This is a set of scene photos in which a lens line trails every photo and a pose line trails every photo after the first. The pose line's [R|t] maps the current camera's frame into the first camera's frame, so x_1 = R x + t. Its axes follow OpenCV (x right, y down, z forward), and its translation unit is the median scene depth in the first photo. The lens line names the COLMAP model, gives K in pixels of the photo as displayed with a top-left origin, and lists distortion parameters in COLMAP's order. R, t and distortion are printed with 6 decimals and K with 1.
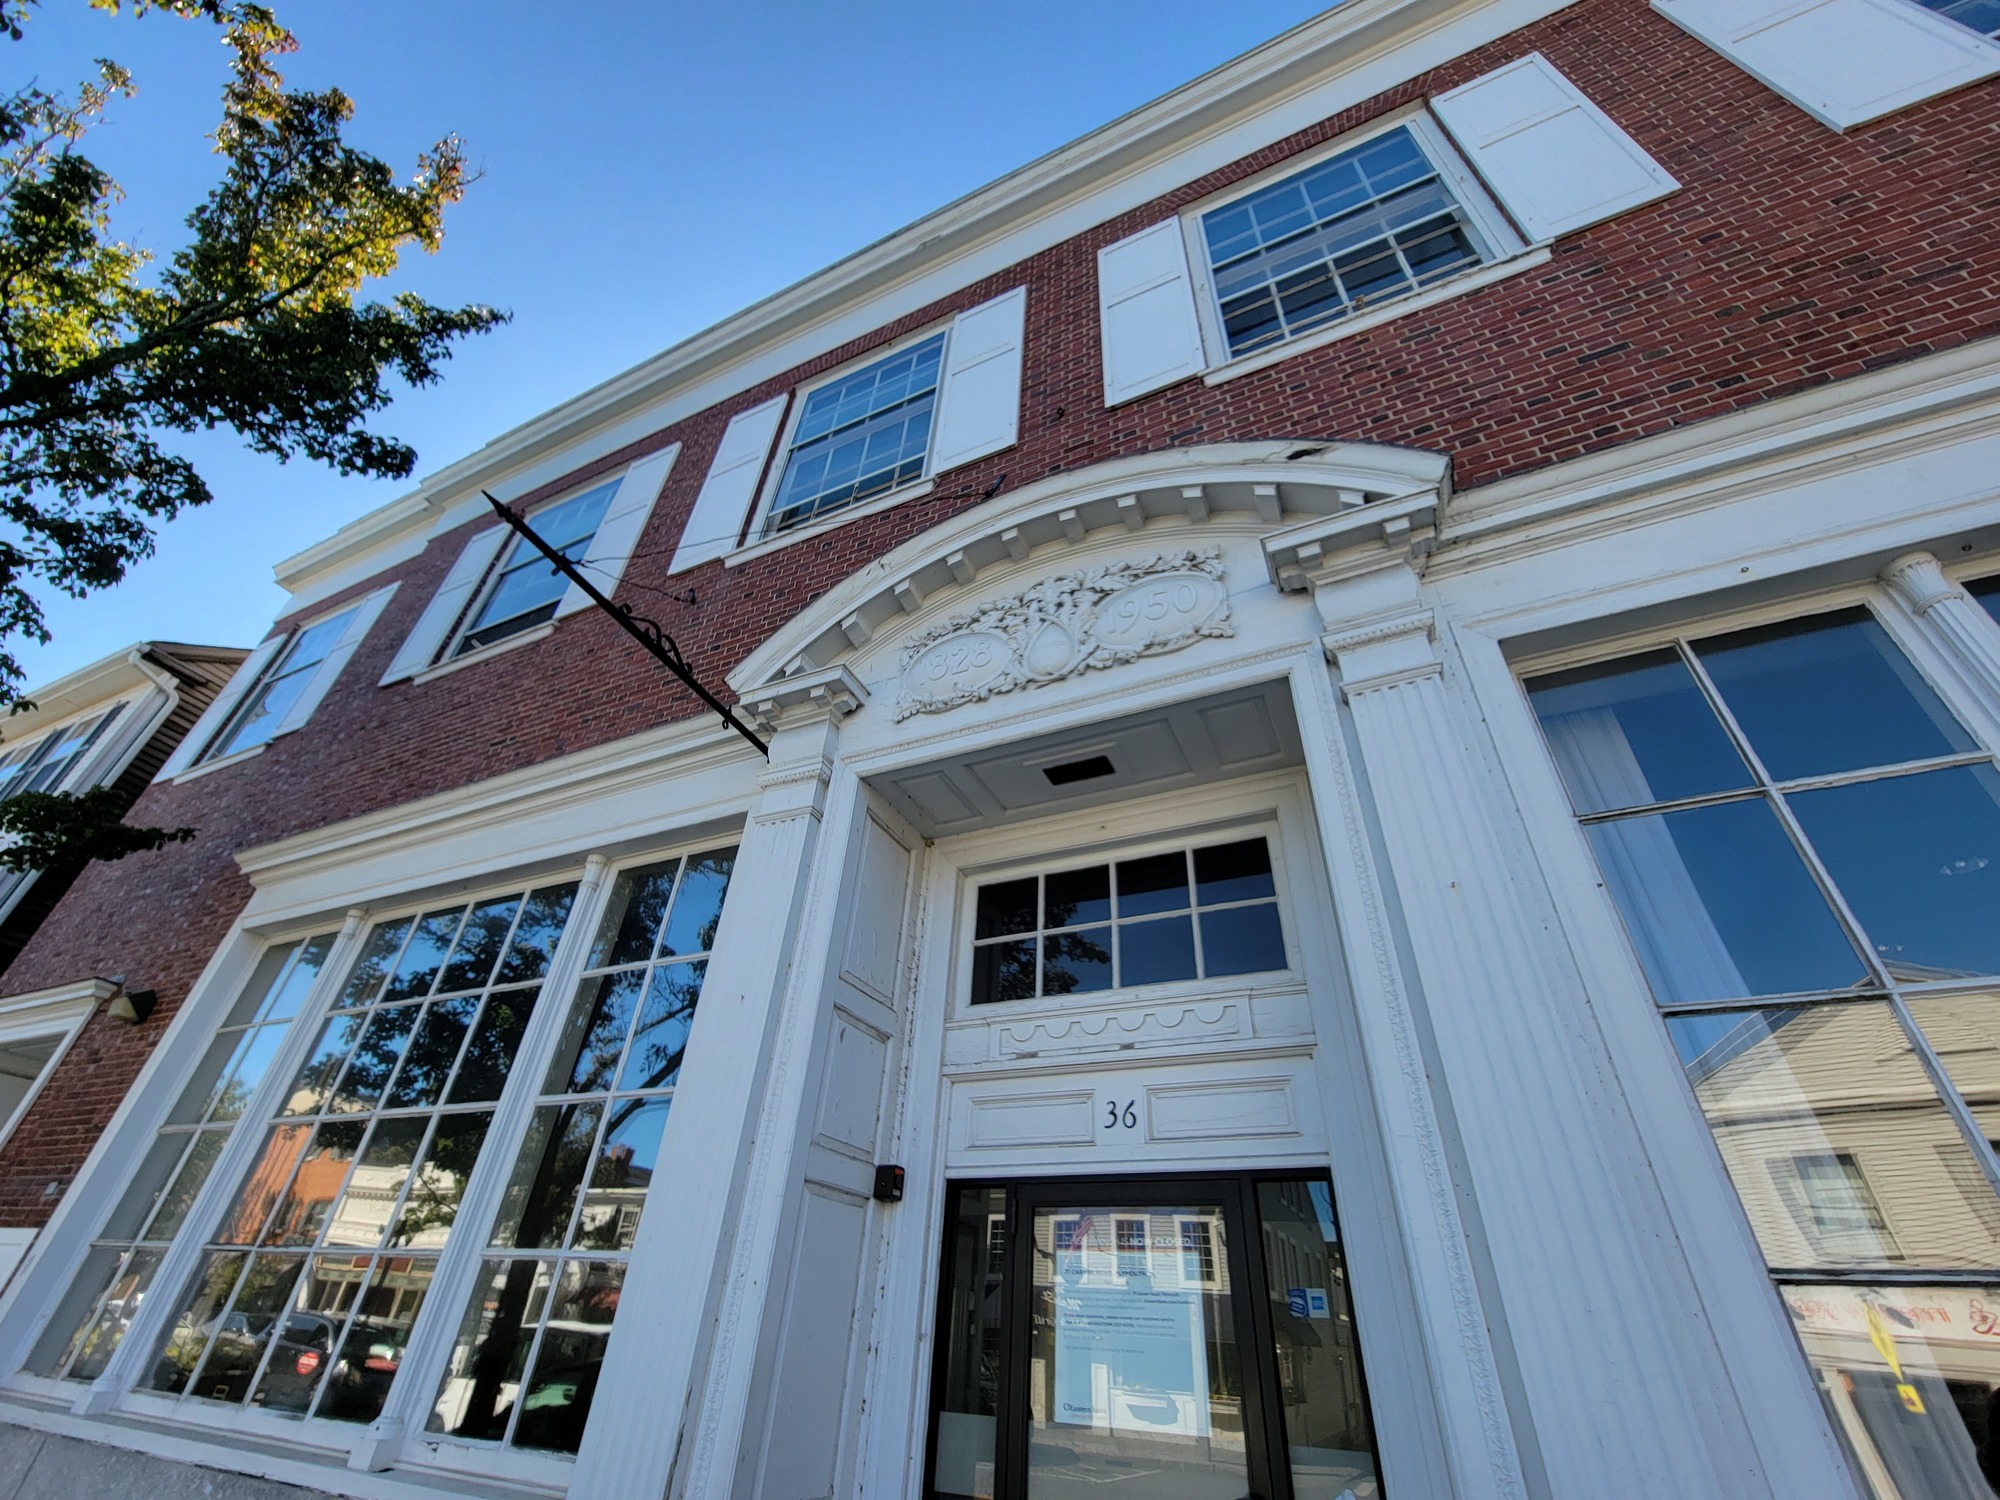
lens RADIAL K [[819.1, 0, 988.6], [0, 819.1, 752.7], [0, 0, 1]] dist [-0.009981, -0.000069]
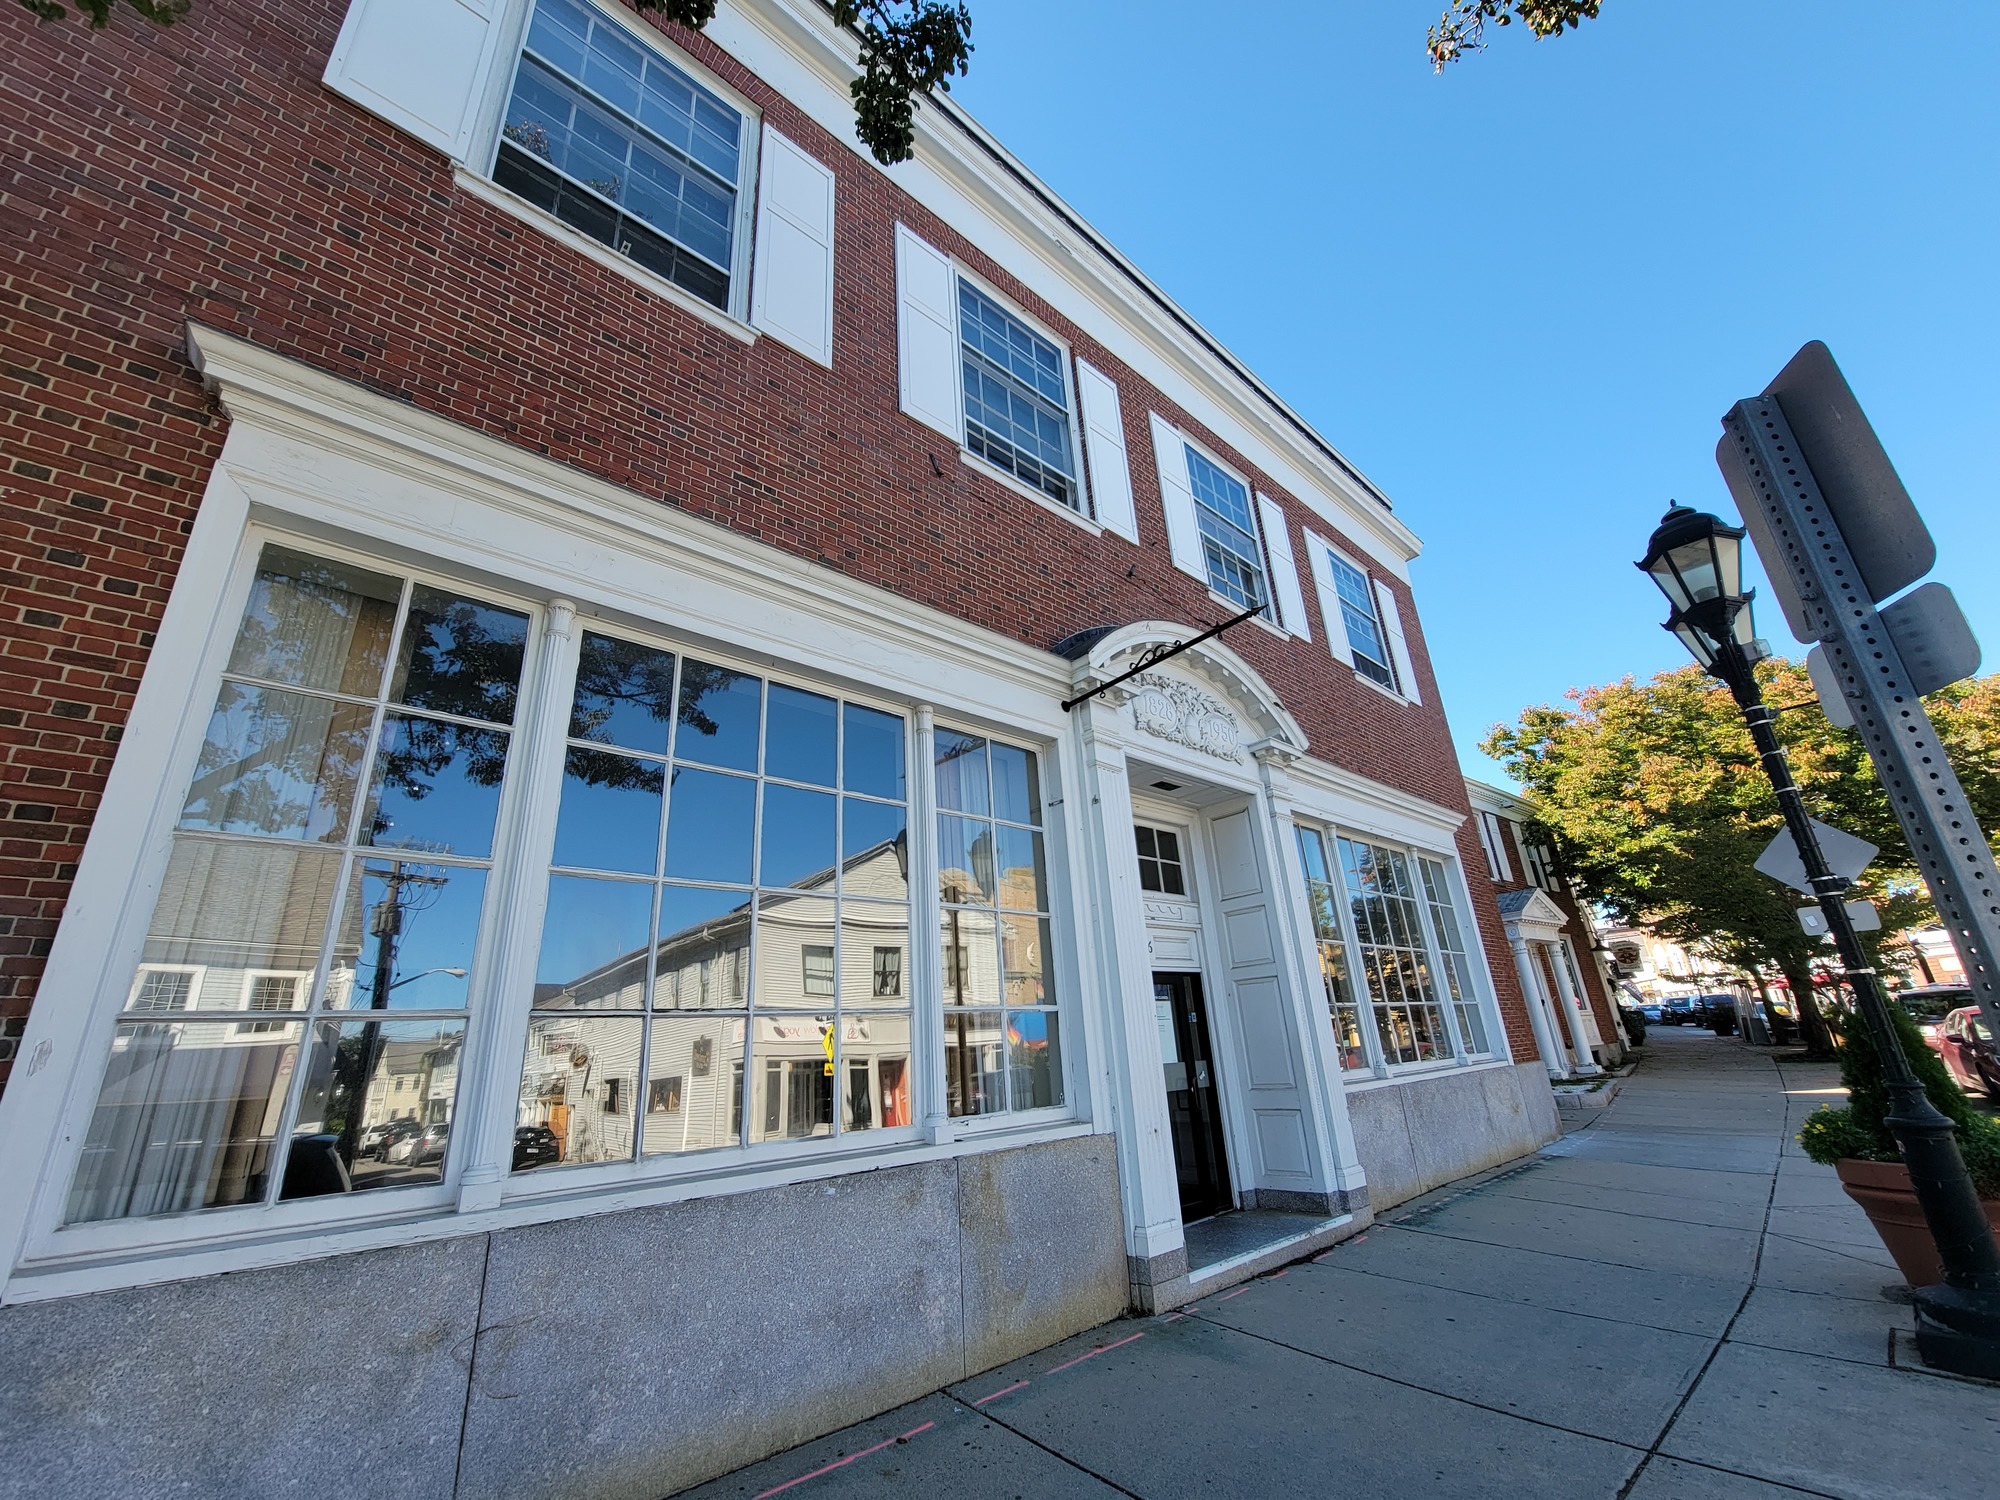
lens RADIAL K [[809.4, 0, 996.1], [0, 809.4, 756.8], [0, 0, 1]] dist [-0.011696, -0.000094]
pose [[0.384511, 0.251369, 0.888237, -1.912474], [-0.470894, 0.881017, -0.045479, 0.256571], [-0.793984, -0.400778, 0.457129, 0.479809]]
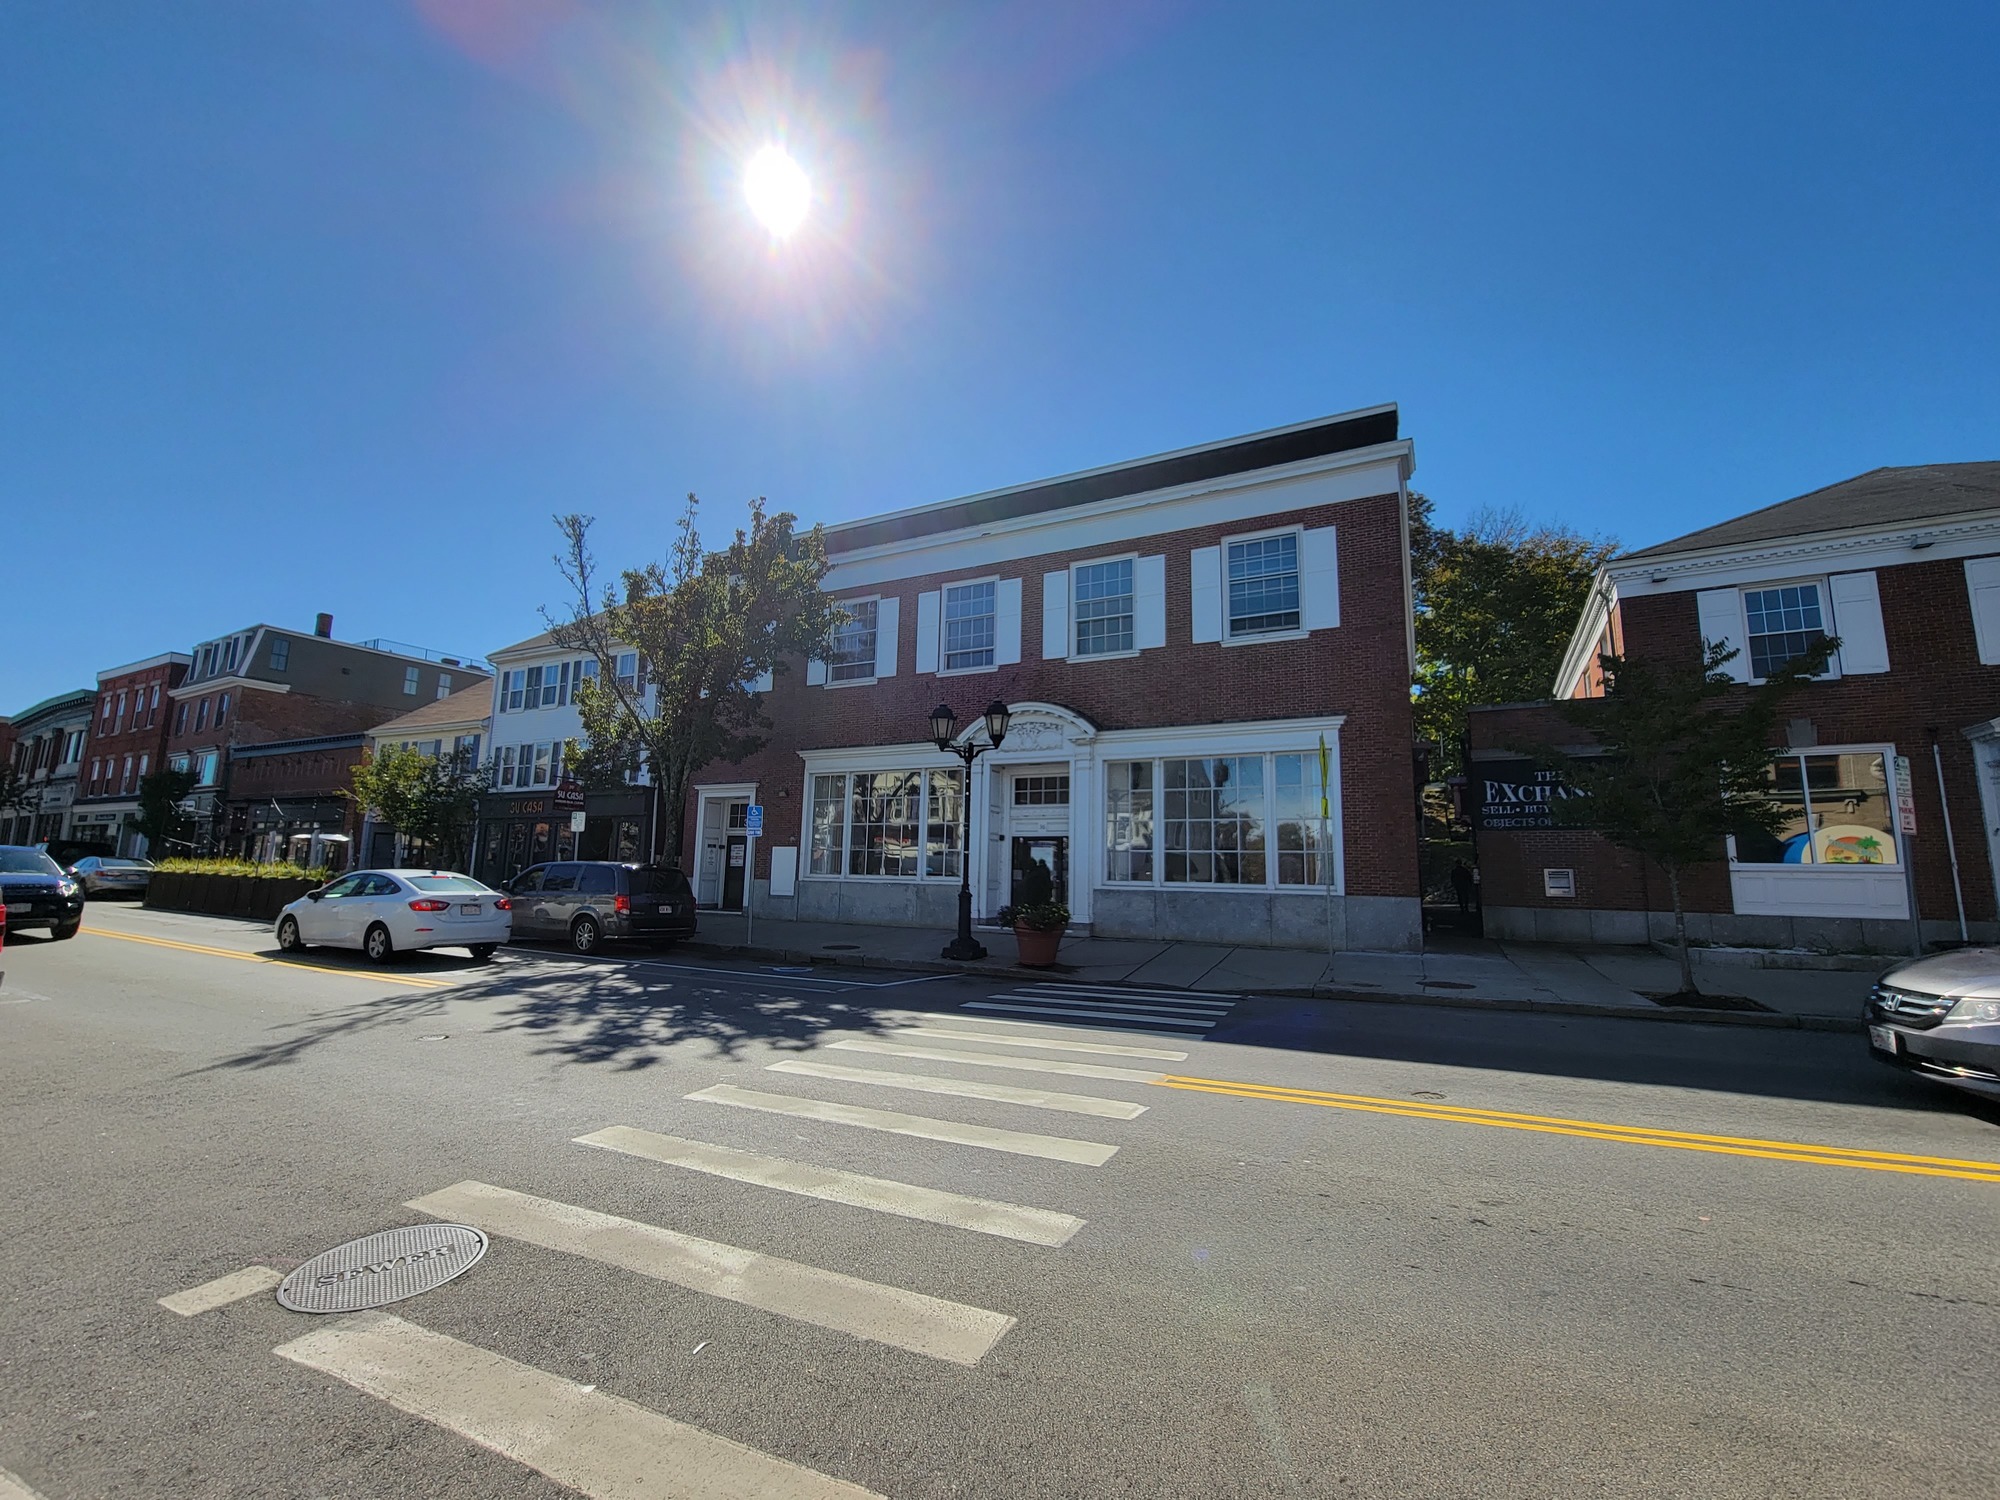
lens RADIAL K [[819.1, 0, 988.6], [0, 819.1, 752.7], [0, 0, 1]] dist [-0.009981, -0.000069]
pose [[0.998420, -0.037914, -0.041474, 0.040256], [0.052579, 0.890721, 0.451499, -2.403337], [0.019824, -0.452966, 0.891307, -3.552544]]
